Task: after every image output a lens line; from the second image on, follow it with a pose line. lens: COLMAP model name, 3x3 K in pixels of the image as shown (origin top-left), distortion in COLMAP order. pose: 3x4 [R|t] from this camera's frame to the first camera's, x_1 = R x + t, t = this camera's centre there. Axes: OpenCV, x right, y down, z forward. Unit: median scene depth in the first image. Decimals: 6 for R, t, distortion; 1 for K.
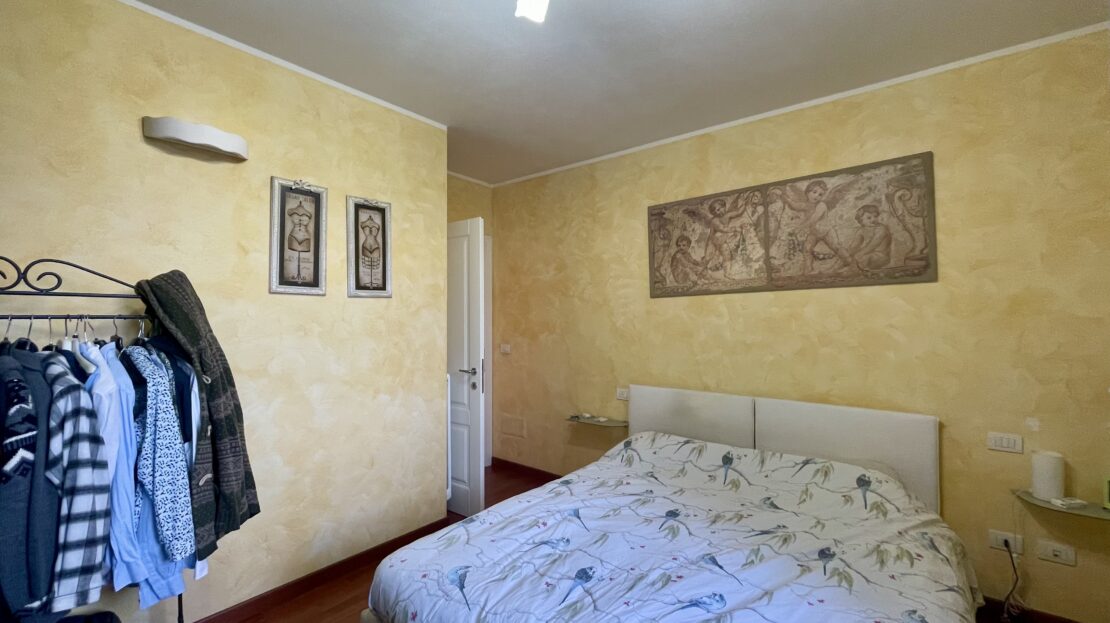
lens RADIAL K [[451.8, 0, 555.0], [0, 451.8, 311.5], [0, 0, 1]] dist [0.000298, -0.000394]
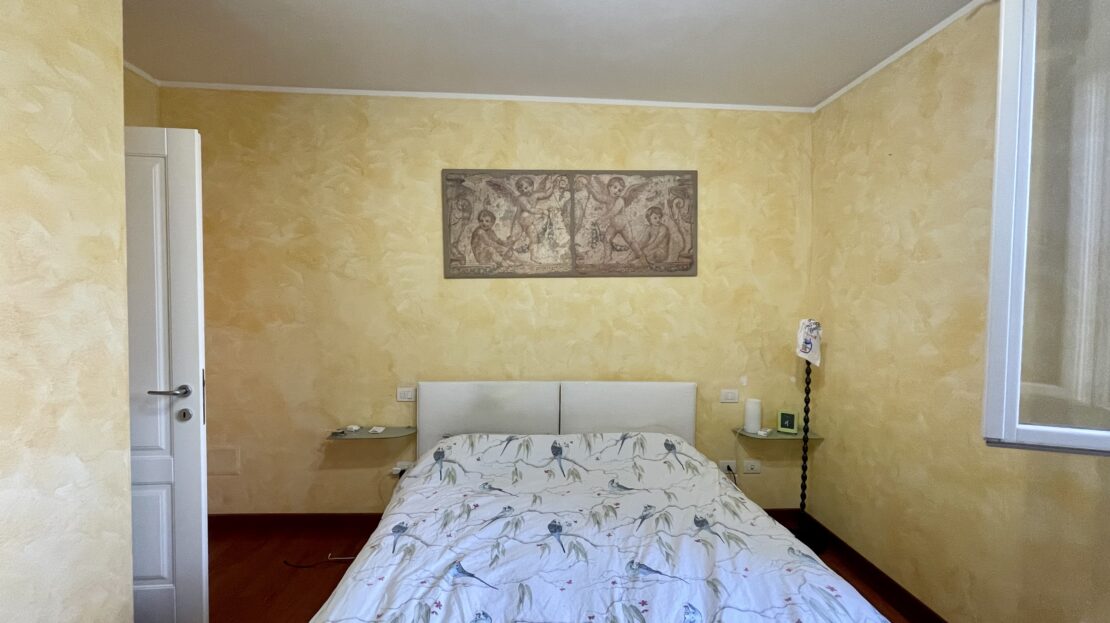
lens RADIAL K [[451.8, 0, 555.0], [0, 451.8, 311.5], [0, 0, 1]] dist [0.000298, -0.000394]
pose [[0.741149, -0.010360, 0.671261, -0.244489], [-0.023654, 0.998857, 0.041533, -0.009050], [-0.670924, -0.046661, 0.740057, 0.270128]]
